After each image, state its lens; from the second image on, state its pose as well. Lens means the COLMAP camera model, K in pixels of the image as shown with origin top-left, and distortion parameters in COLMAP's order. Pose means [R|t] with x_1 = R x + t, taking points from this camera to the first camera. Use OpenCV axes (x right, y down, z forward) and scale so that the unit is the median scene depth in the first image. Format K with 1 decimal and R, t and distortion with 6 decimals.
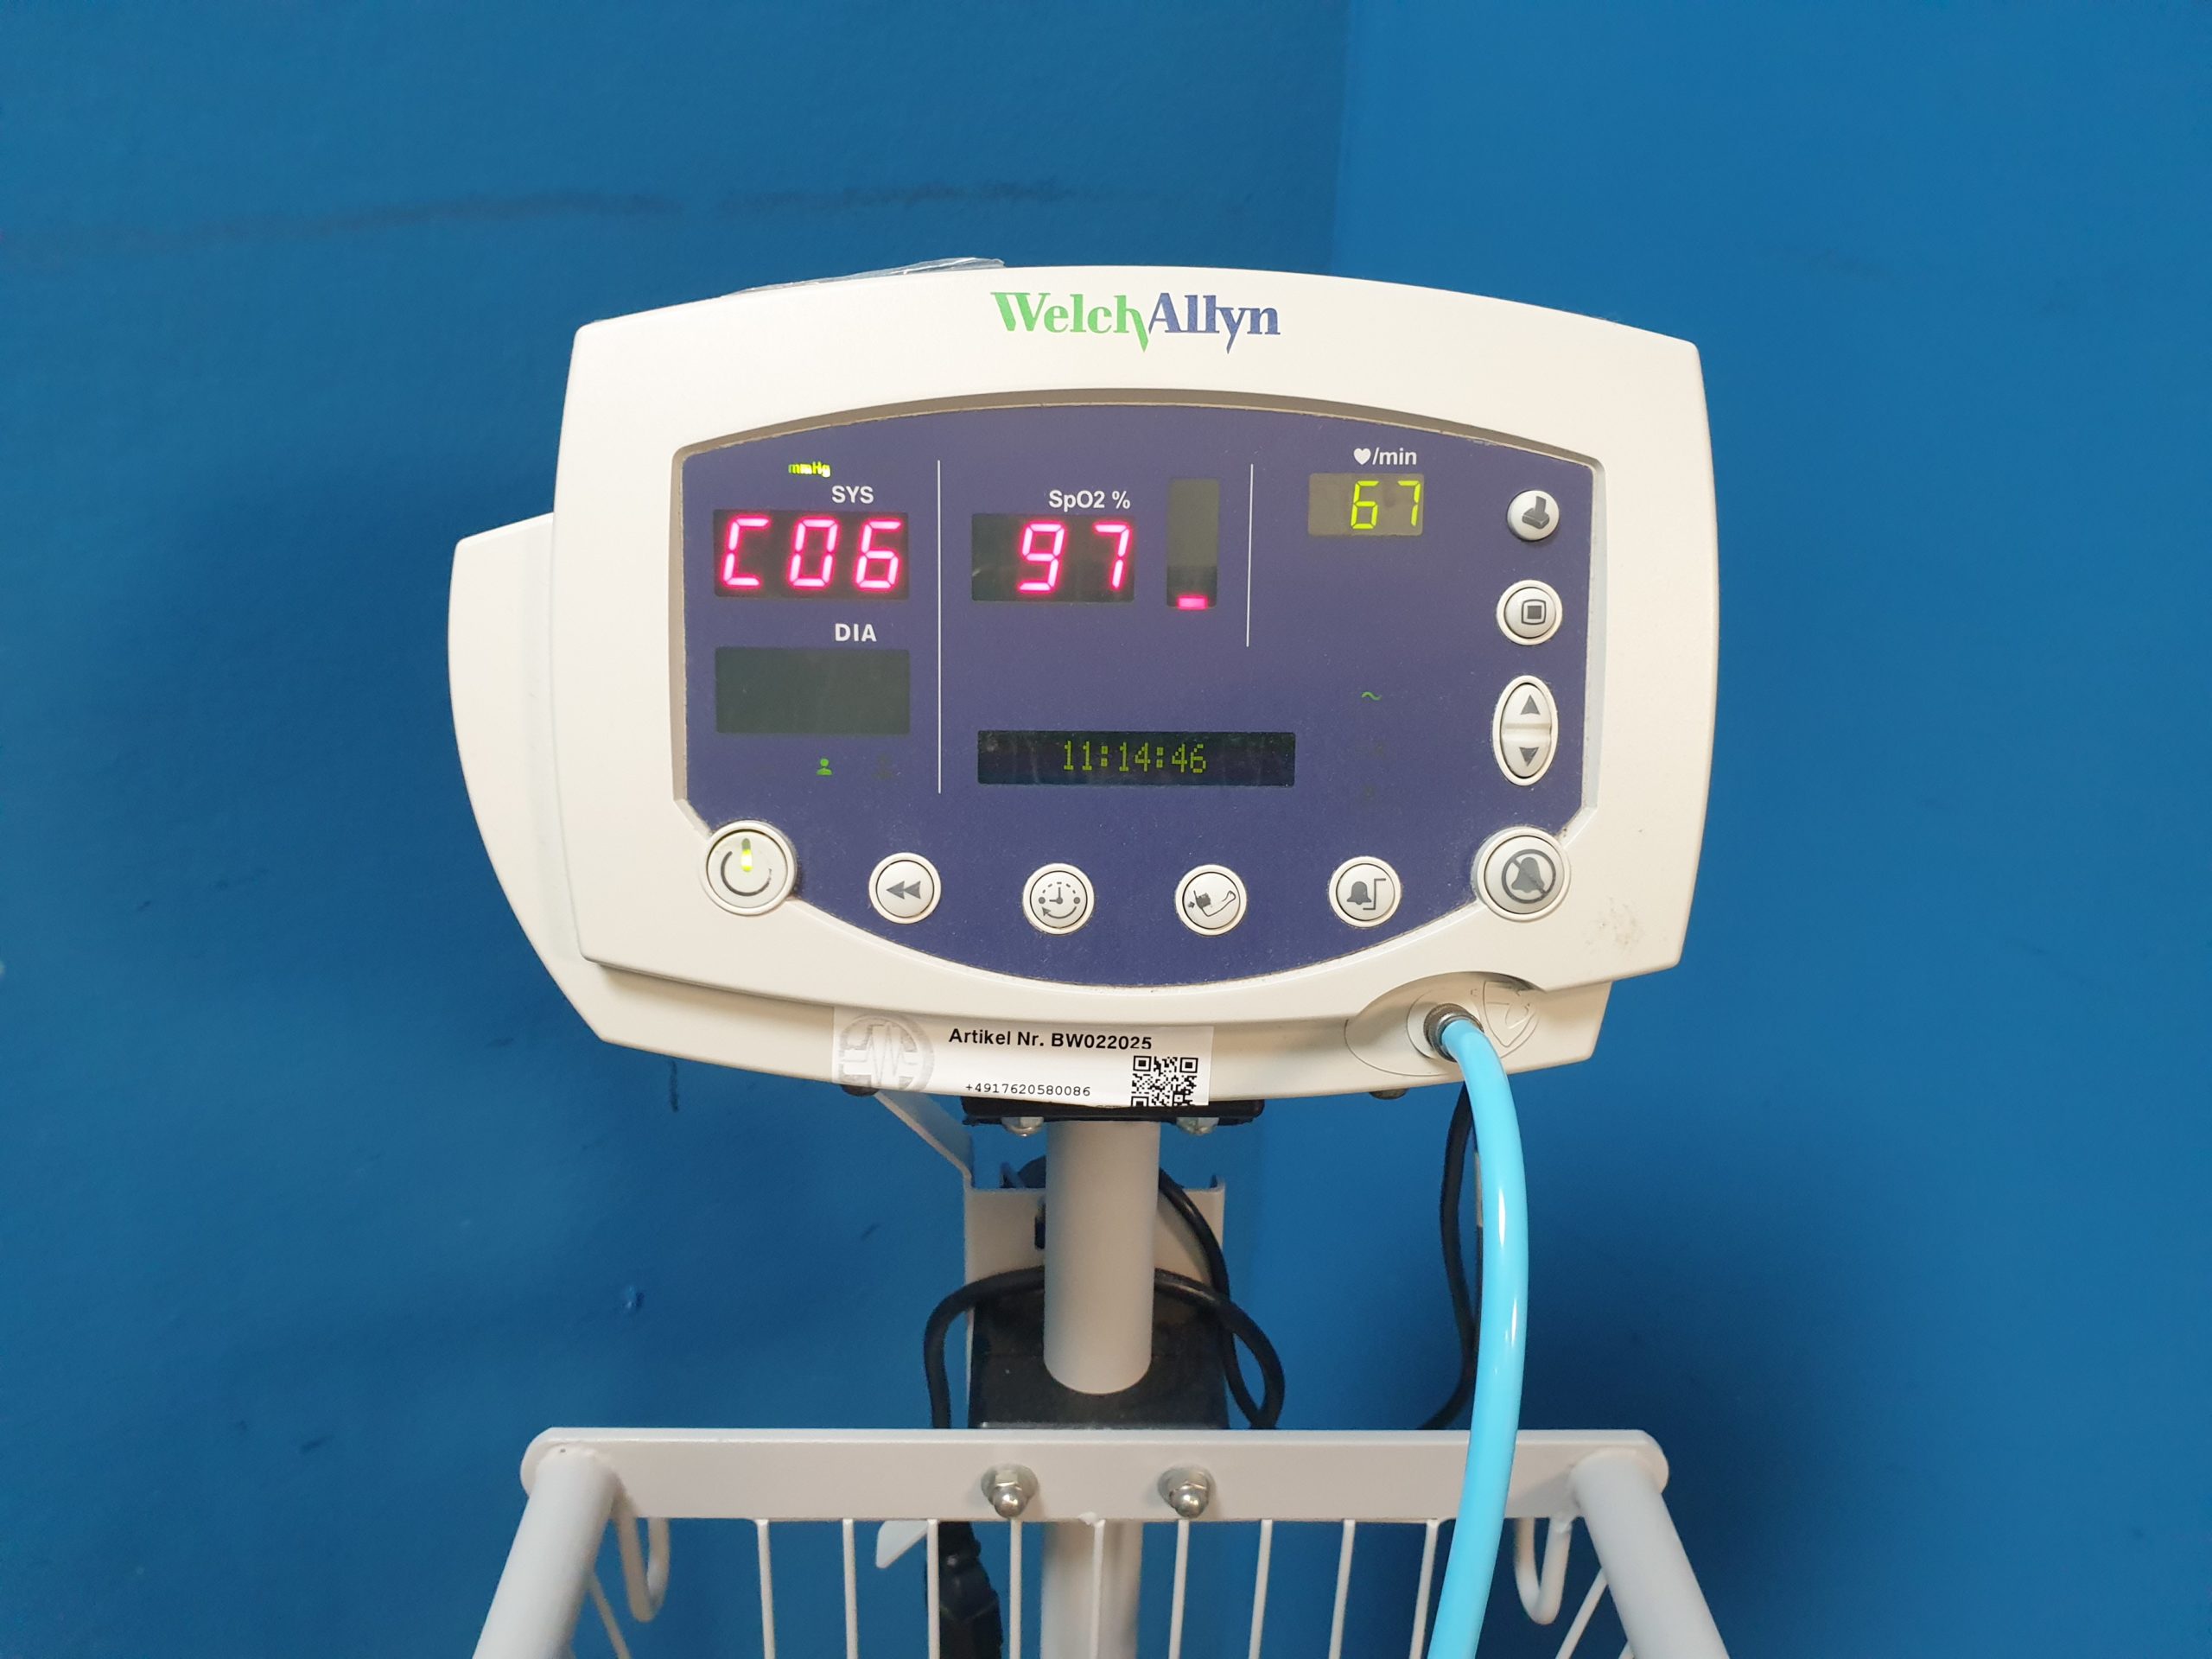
lens RADIAL K [[1906.8, 0, 1067.9], [0, 1906.8, 785.8], [0, 0, 1]] dist [0.072030, -0.003338]
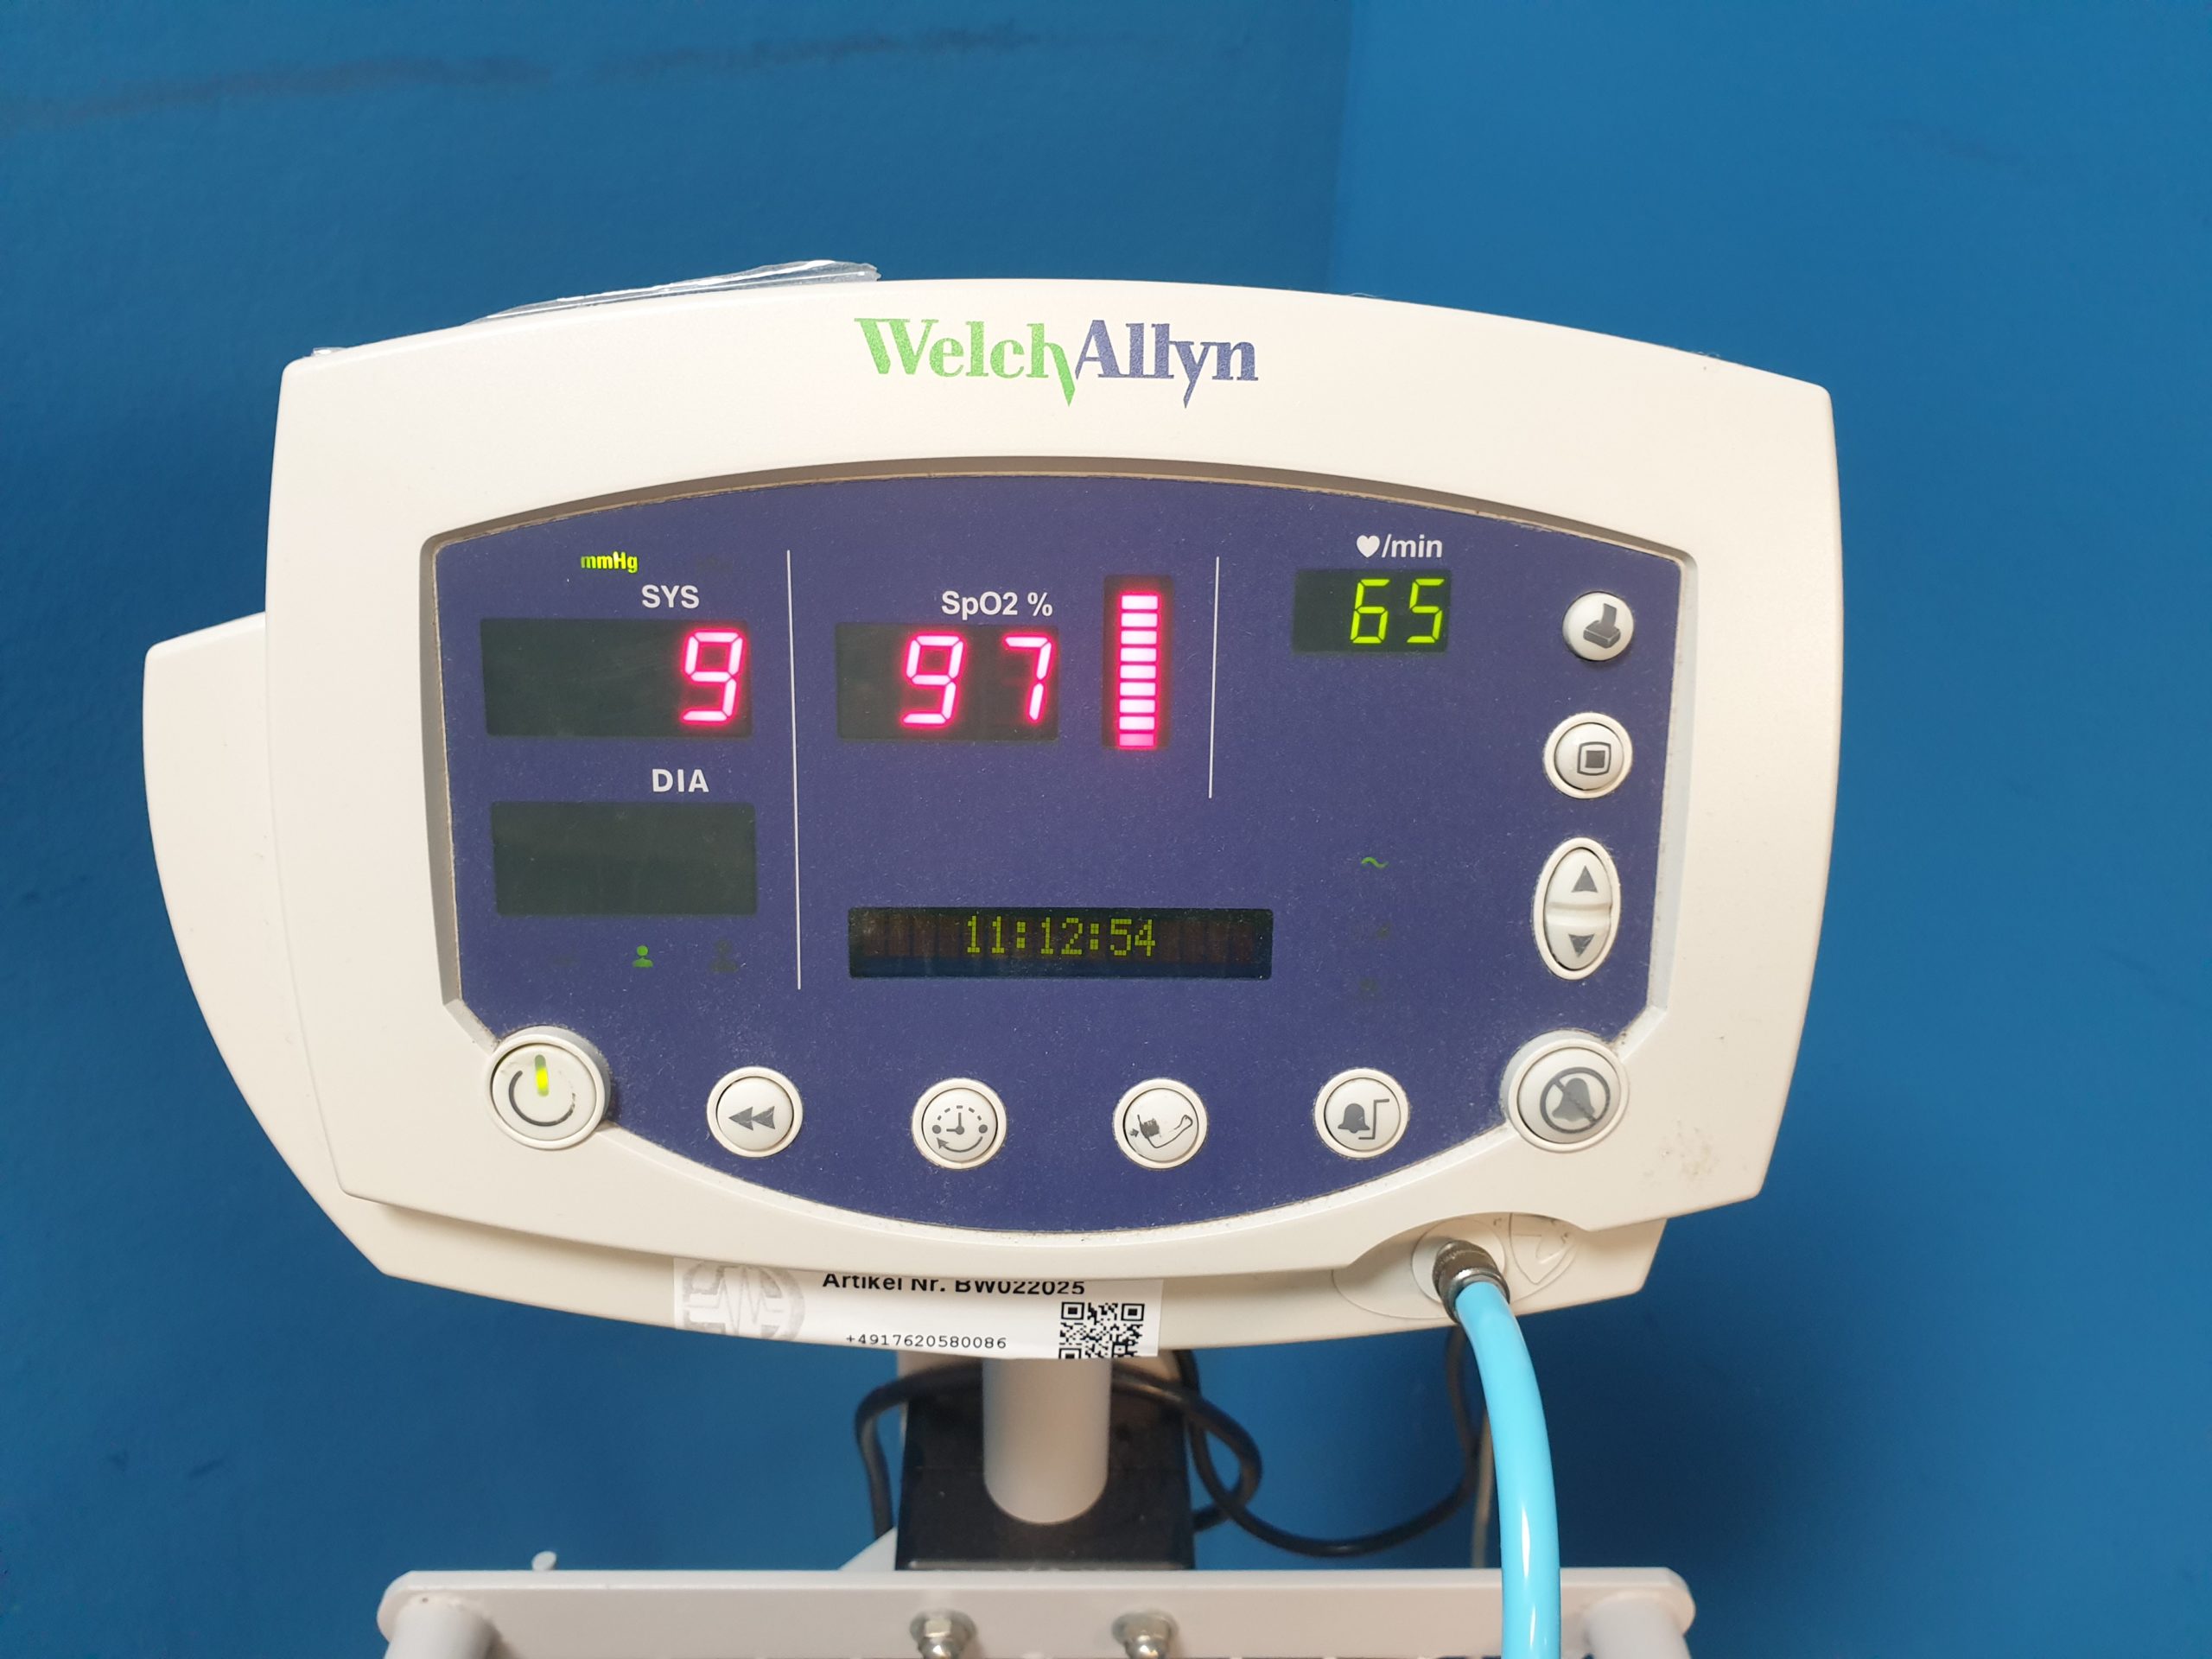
lens RADIAL K [[1952.2, 0, 1106.0], [0, 1952.2, 829.5], [0, 0, 1]] dist [0.009822, -0.004954]
pose [[0.999886, 0.002423, 0.014913, 0.041631], [-0.004262, 0.992200, 0.124582, -0.154250], [-0.014495, -0.124631, 0.992097, 0.242347]]
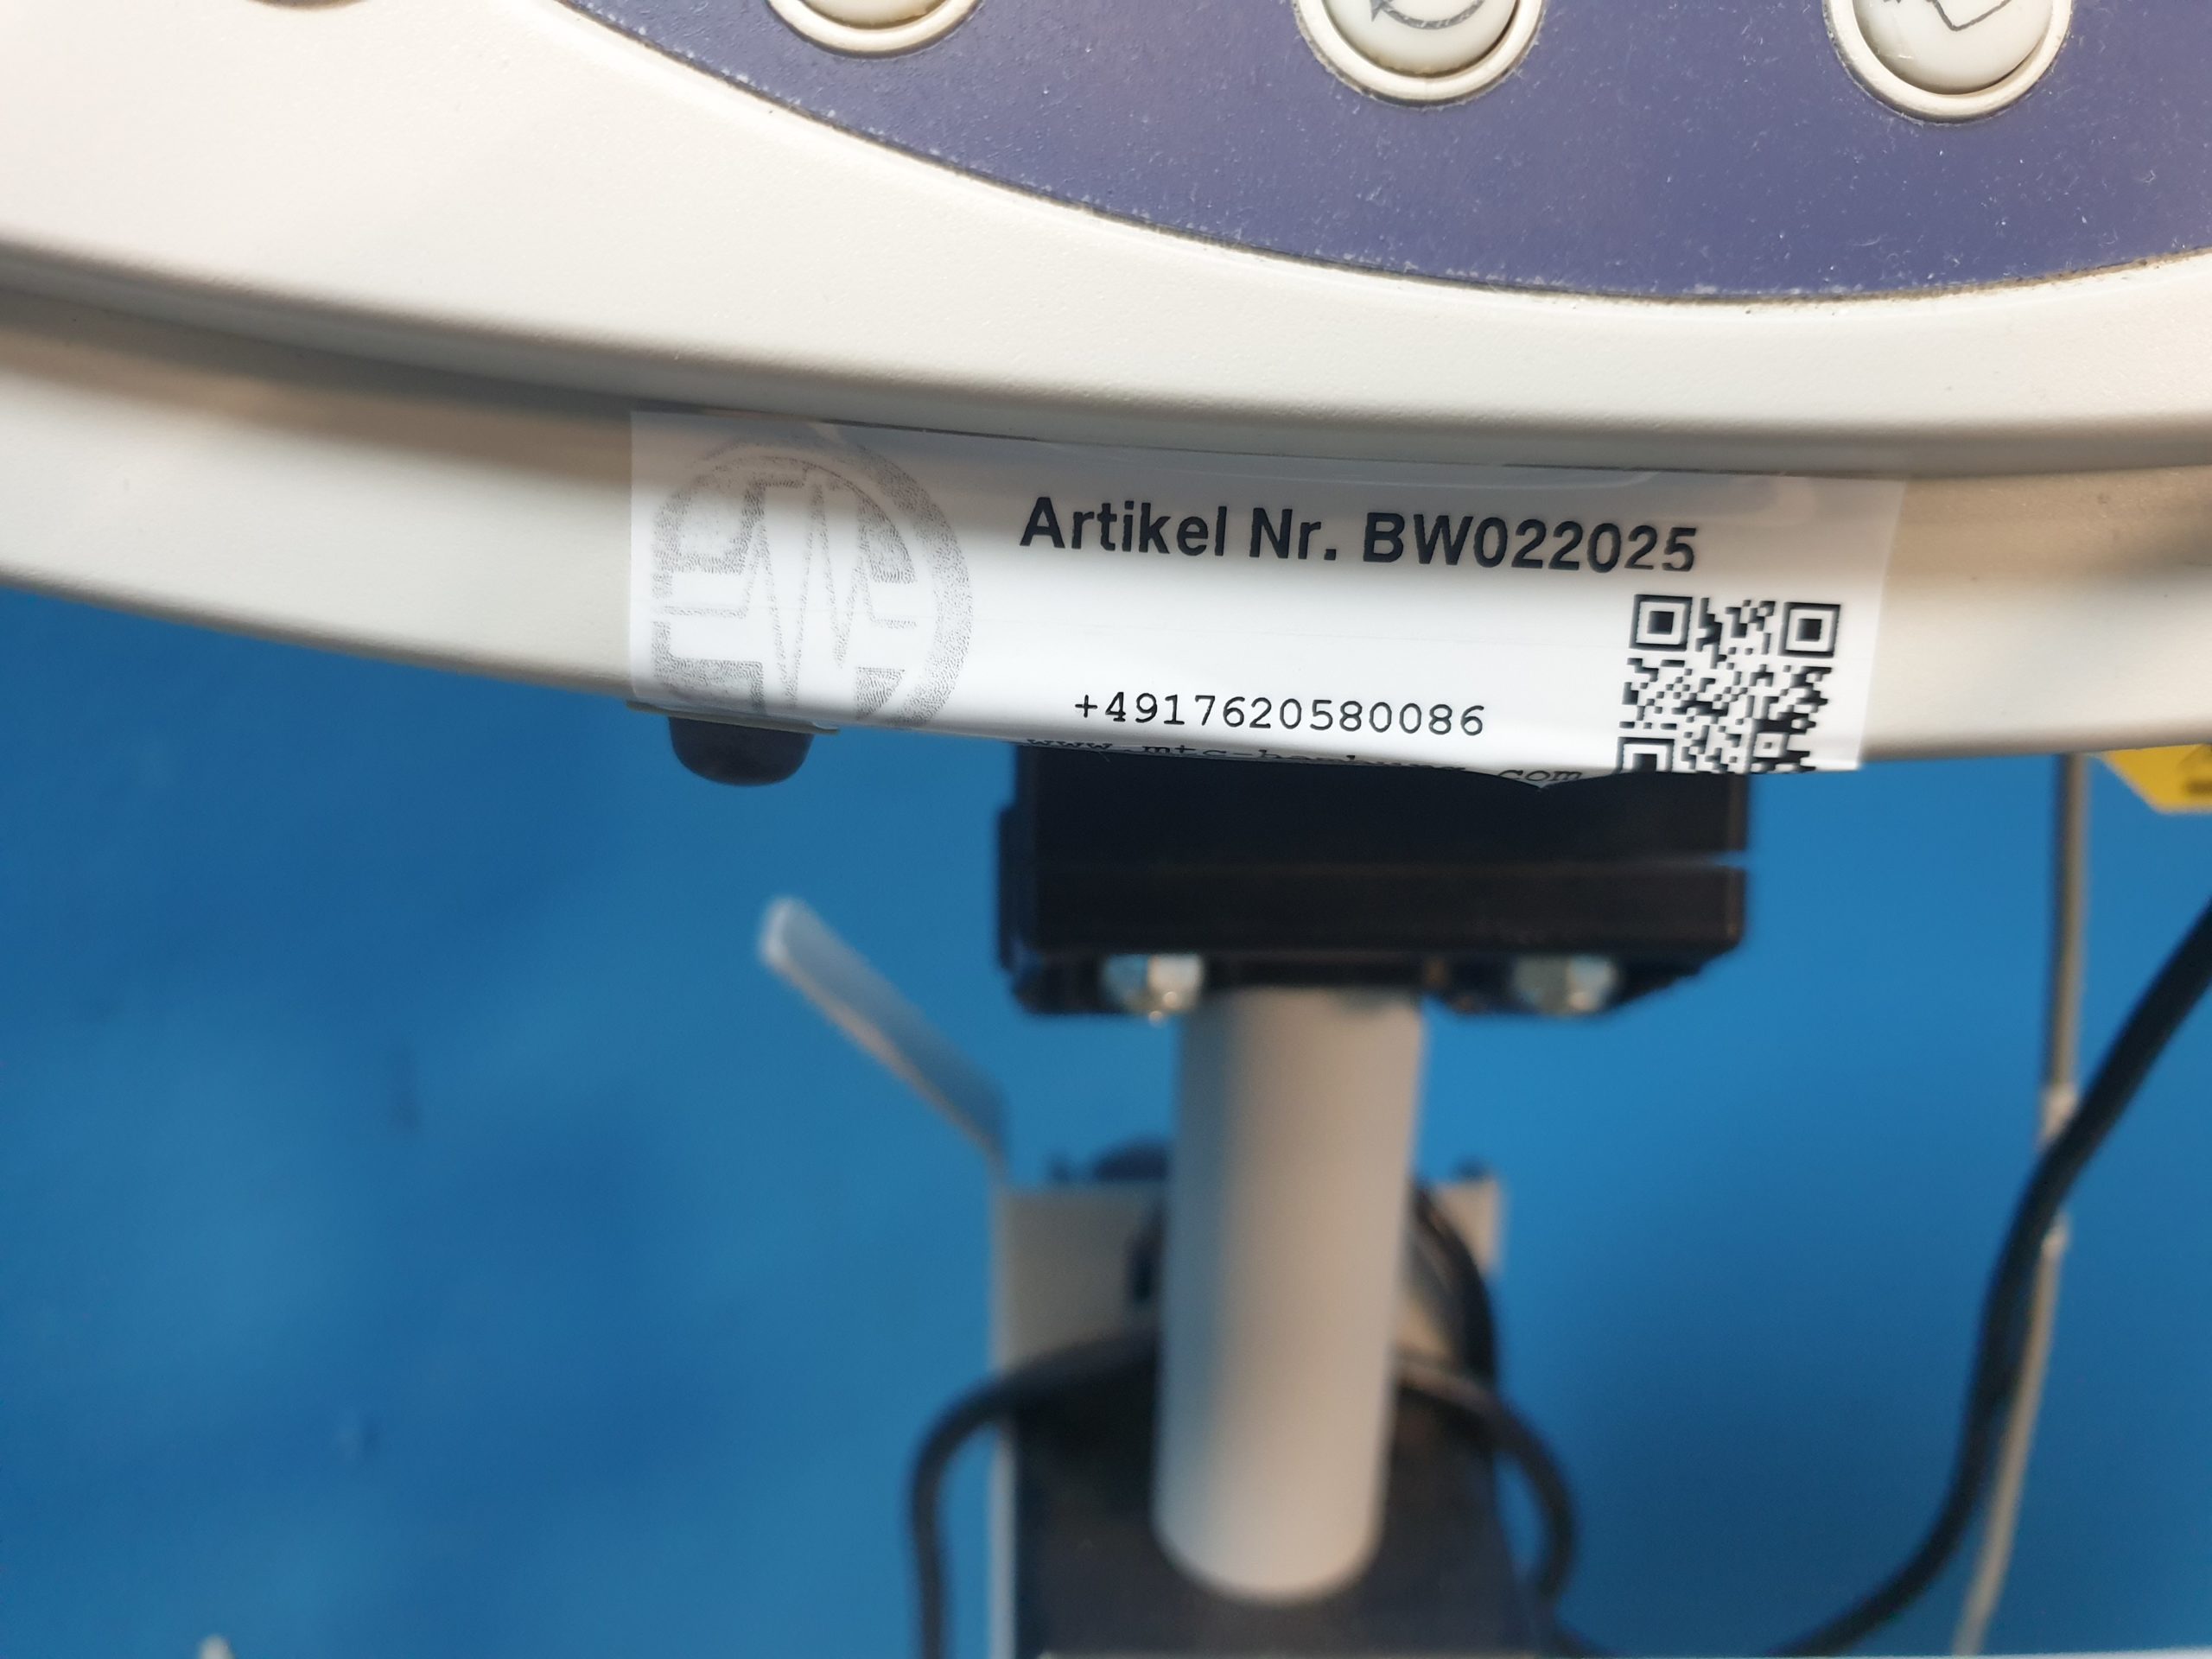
lens RADIAL K [[2112.4, 0, 1028.0], [0, 2112.4, 830.9], [0, 0, 1]] dist [-0.004419, -0.222083]
pose [[0.999968, -0.004772, -0.006359, -0.061232], [0.004746, 0.999980, -0.004094, 0.185957], [0.006378, 0.004063, 0.999971, 0.692153]]
